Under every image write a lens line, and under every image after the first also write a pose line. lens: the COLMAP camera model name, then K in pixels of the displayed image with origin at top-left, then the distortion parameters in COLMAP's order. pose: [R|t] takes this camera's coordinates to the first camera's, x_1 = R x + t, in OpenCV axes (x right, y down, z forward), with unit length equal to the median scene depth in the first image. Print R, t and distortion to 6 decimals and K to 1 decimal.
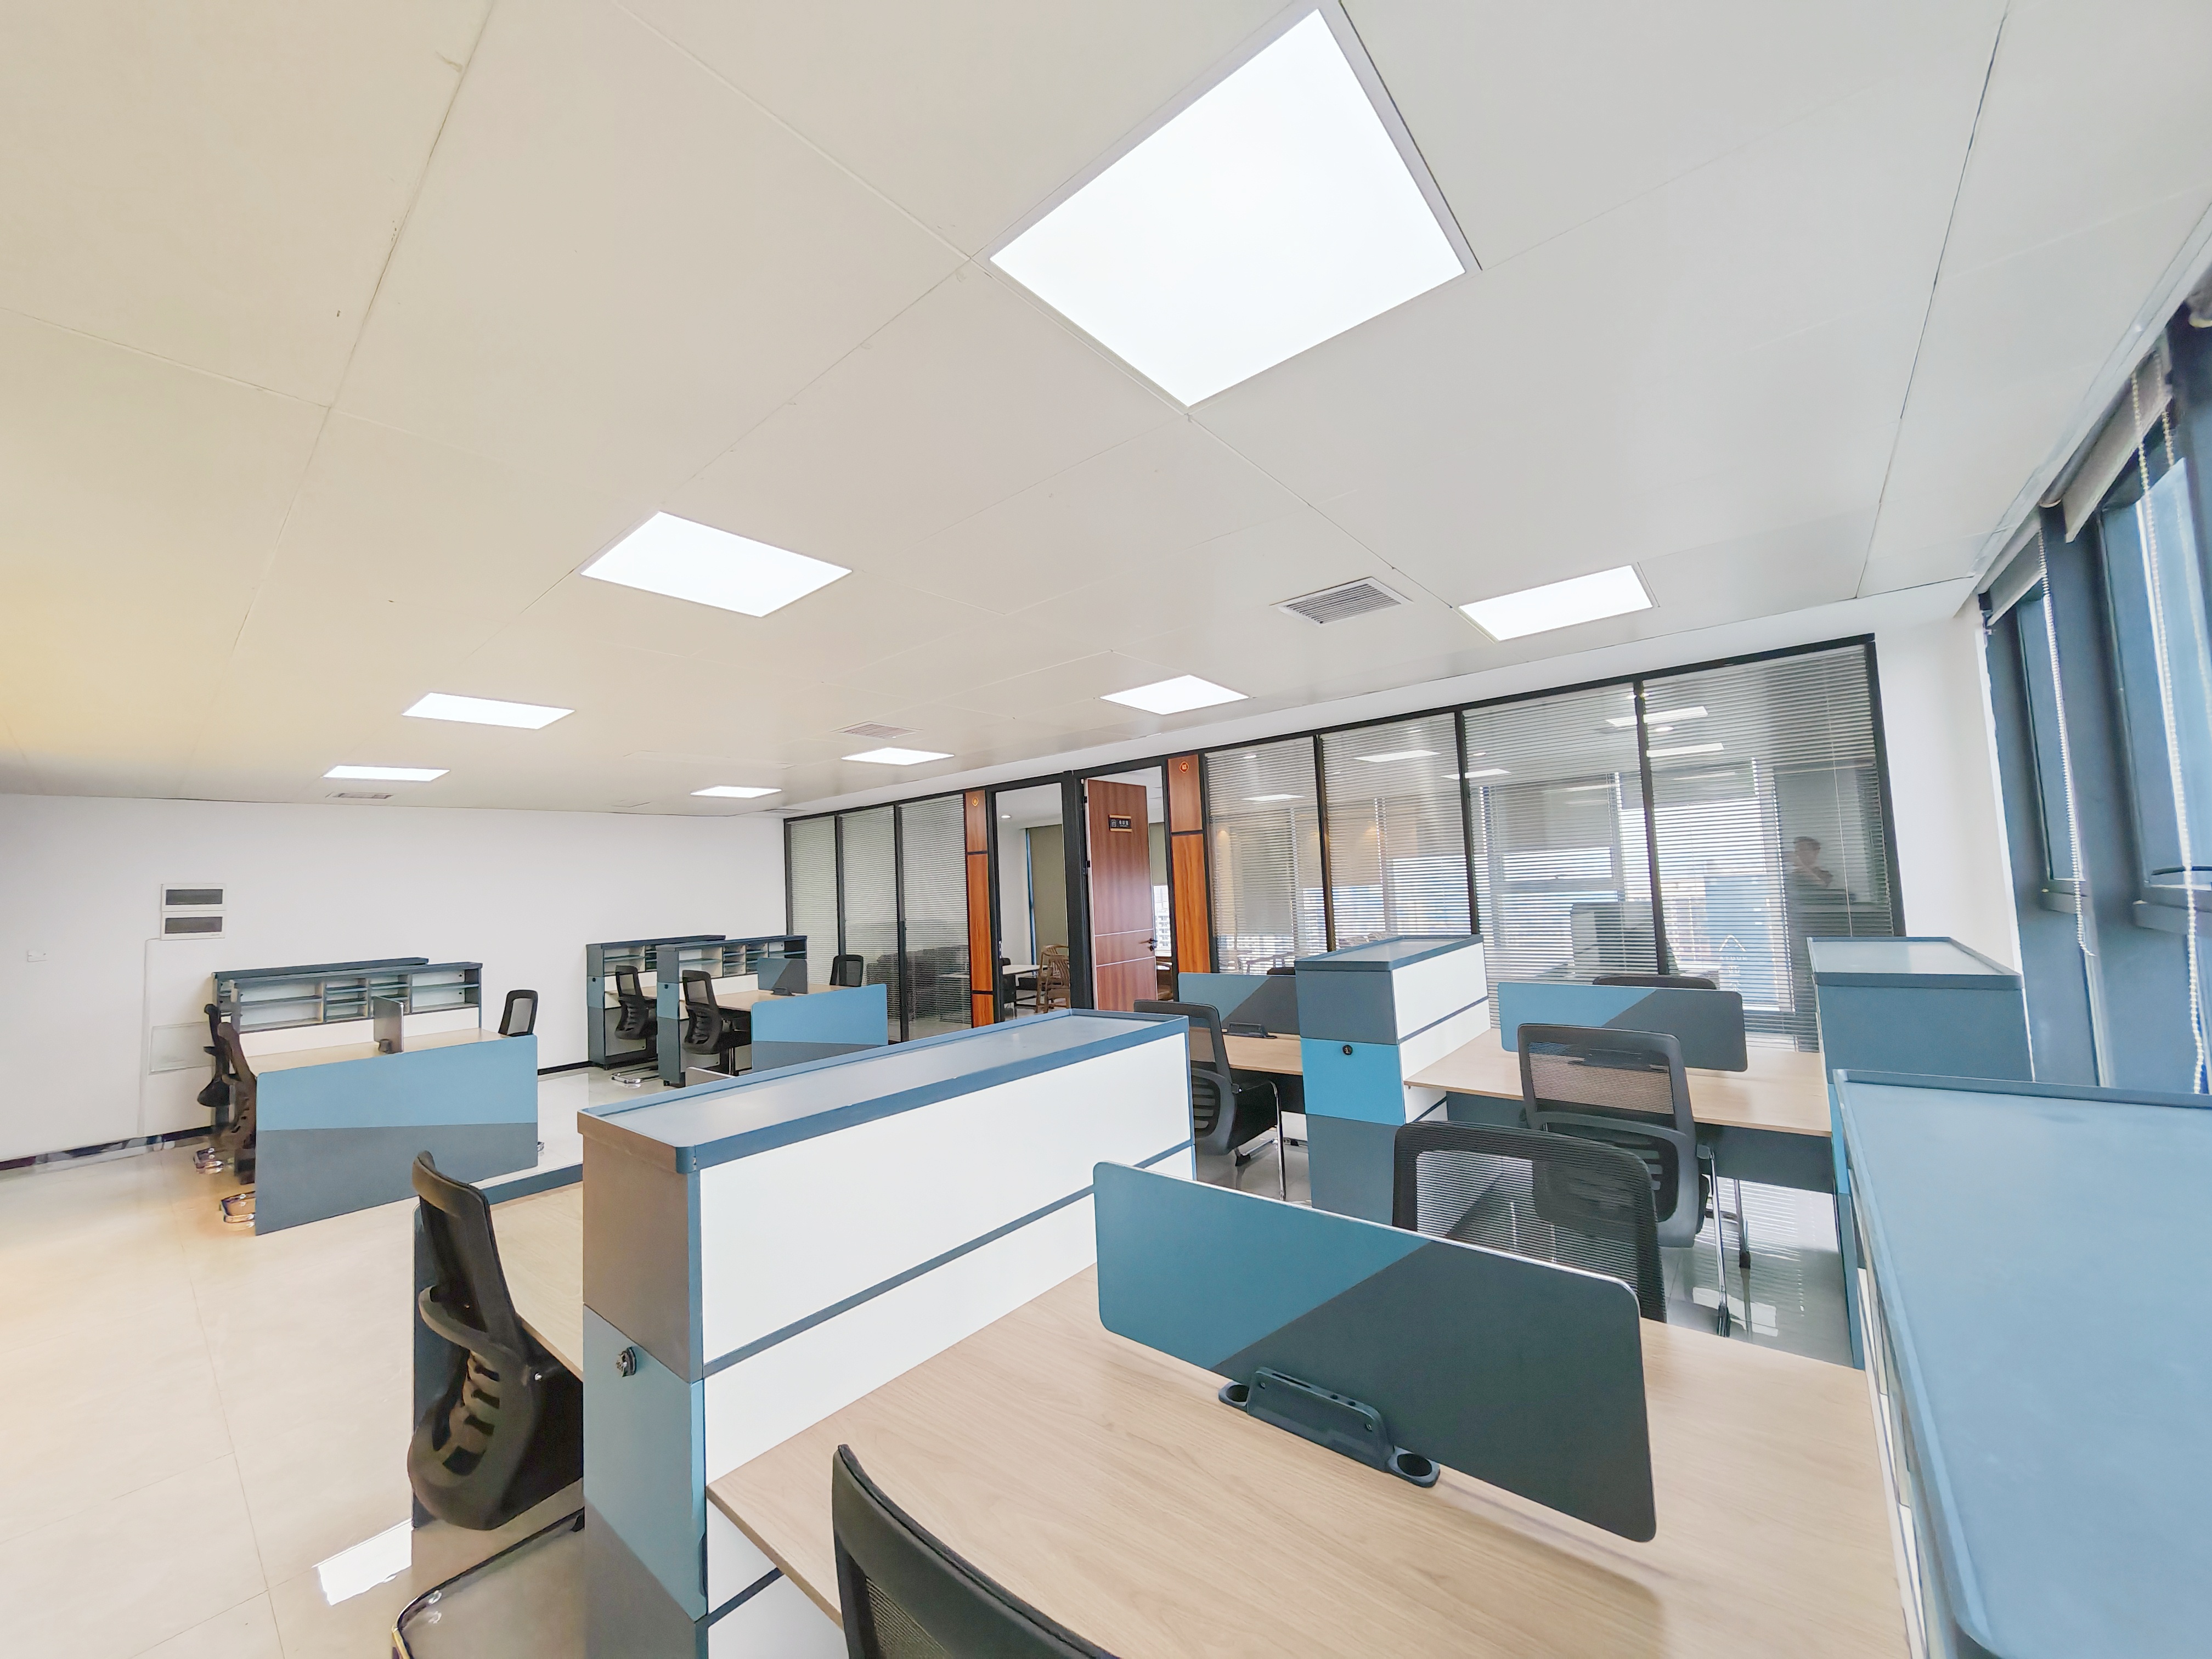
lens RADIAL K [[822.1, 0, 1102.4], [0, 822.1, 832.9], [0, 0, 1]] dist [-0.000180, -0.001204]
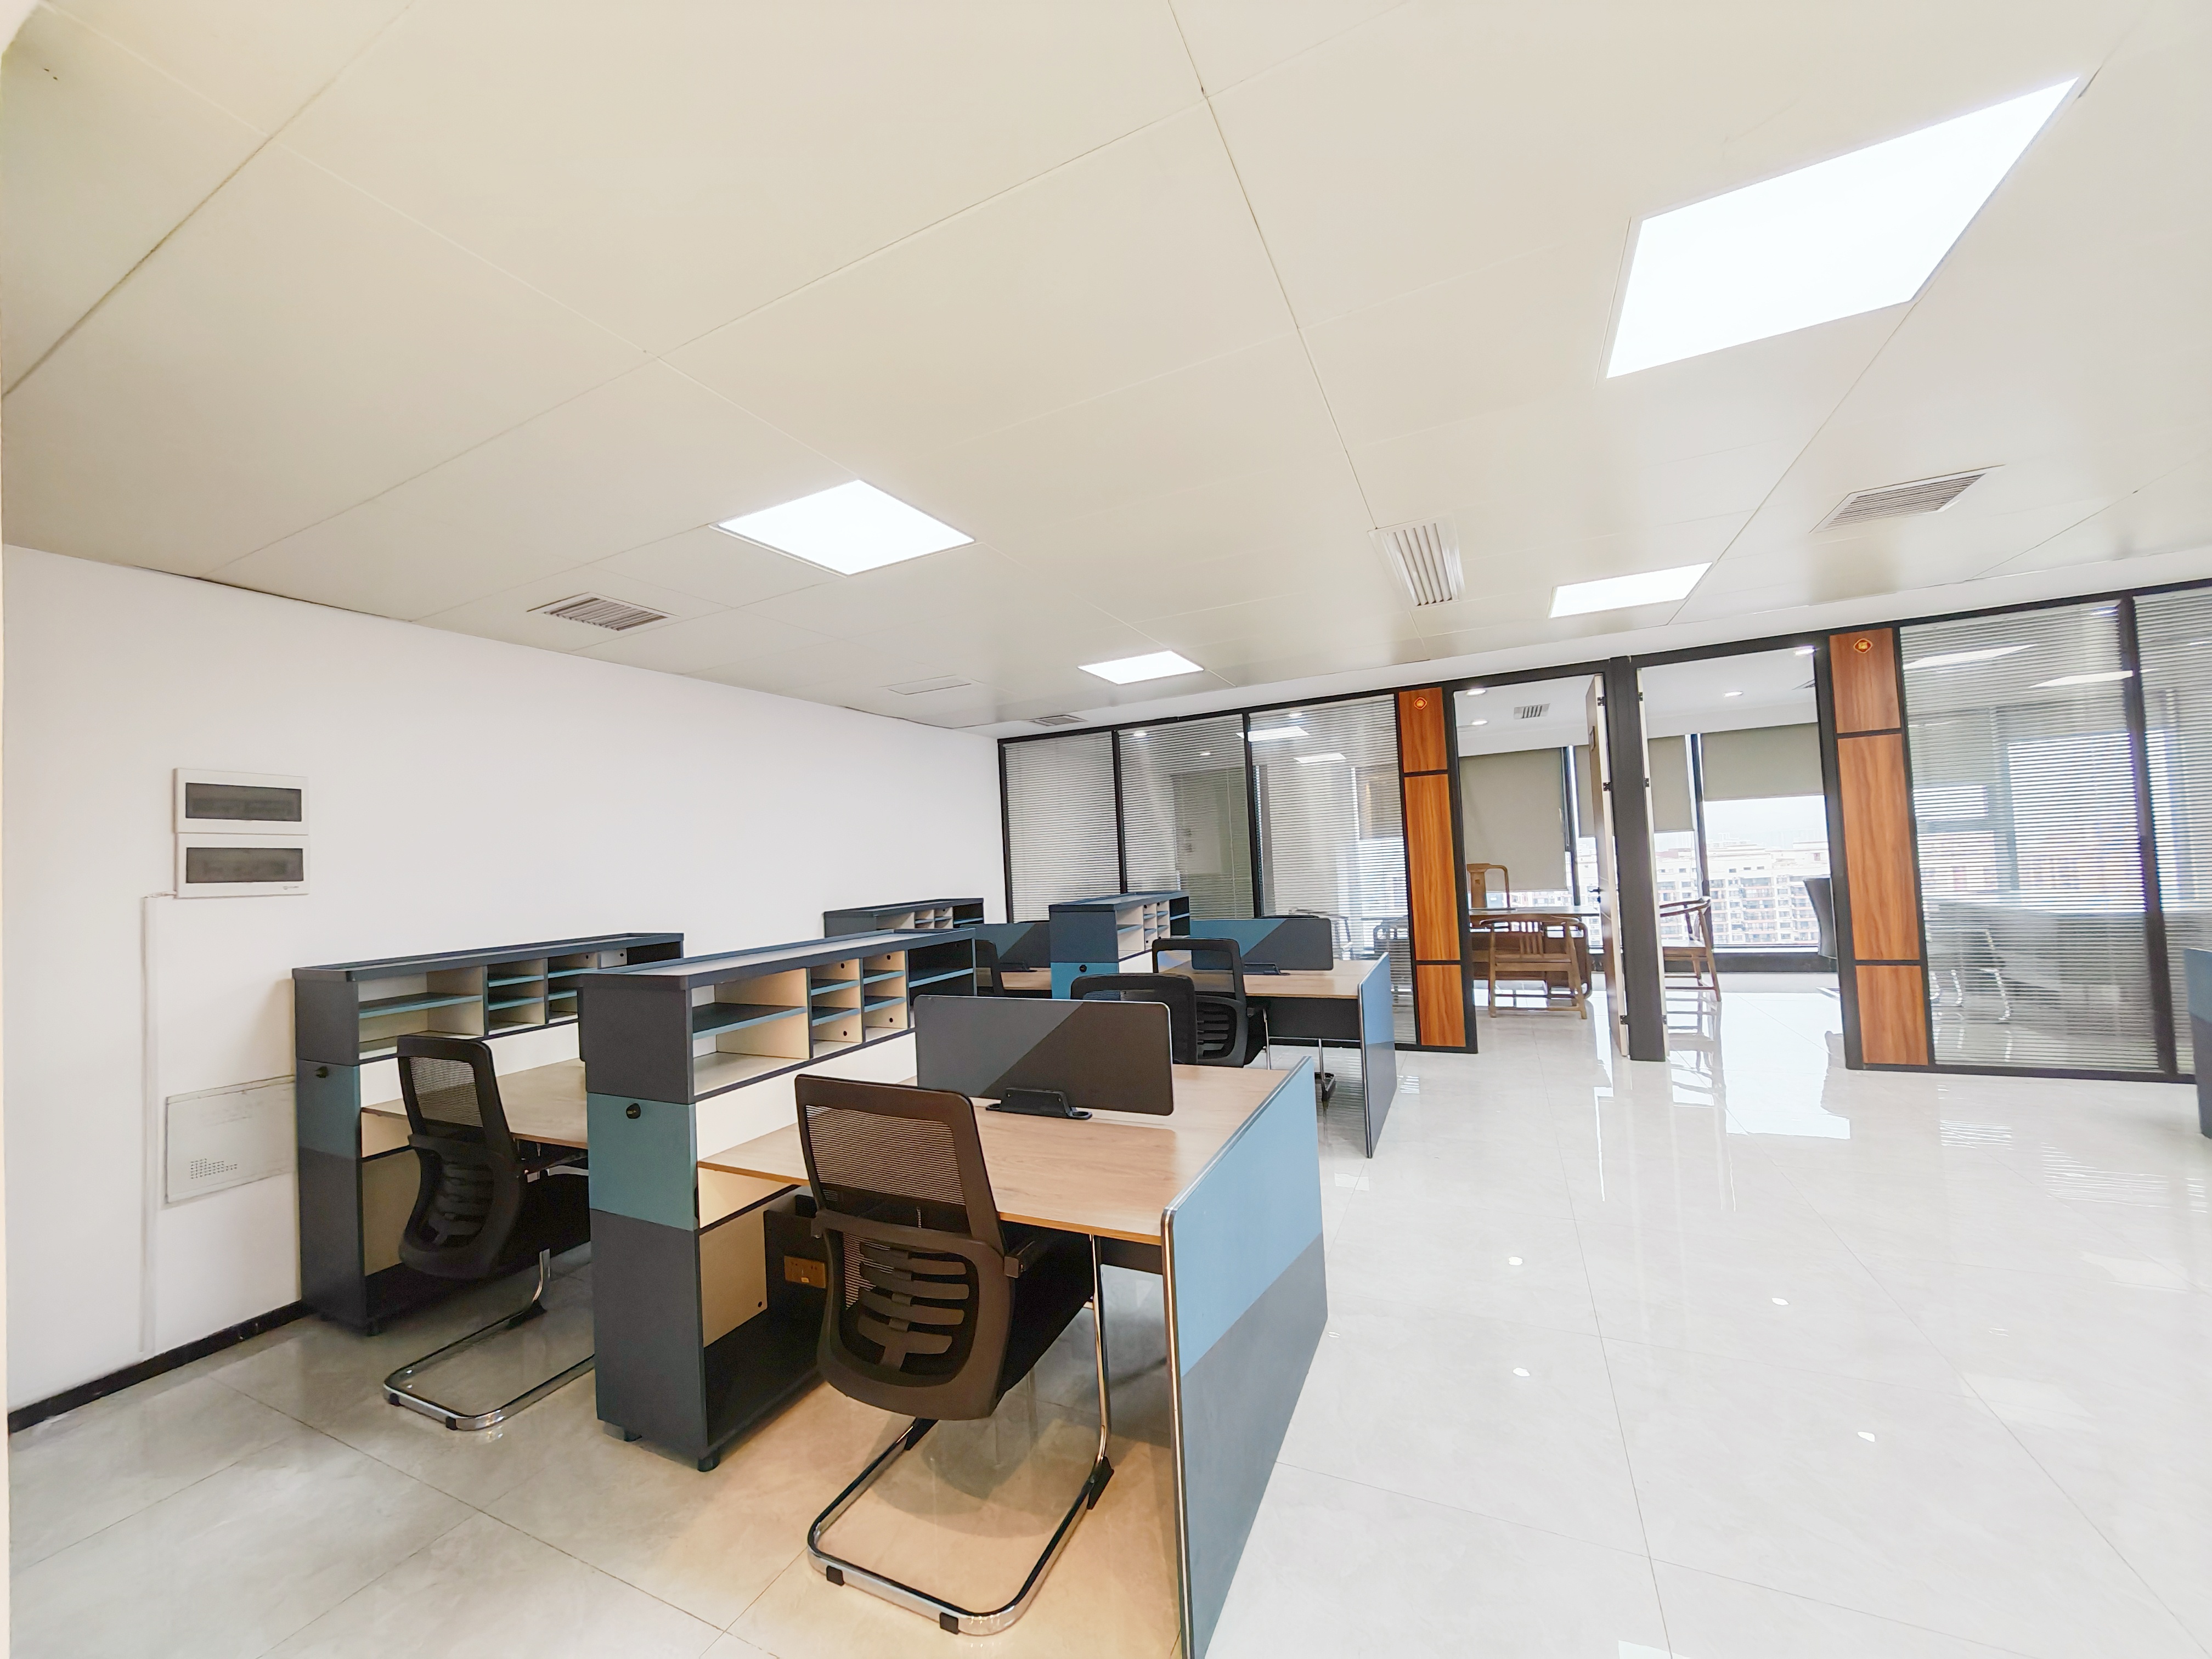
lens RADIAL K [[822.1, 0, 1110.1], [0, 822.1, 838.4], [0, 0, 1]] dist [-0.000180, -0.001204]
pose [[0.968507, 0.001059, 0.248984, -0.753716], [-0.006985, 0.999713, 0.022918, 0.082990], [-0.248888, -0.023936, 0.968236, 0.444021]]
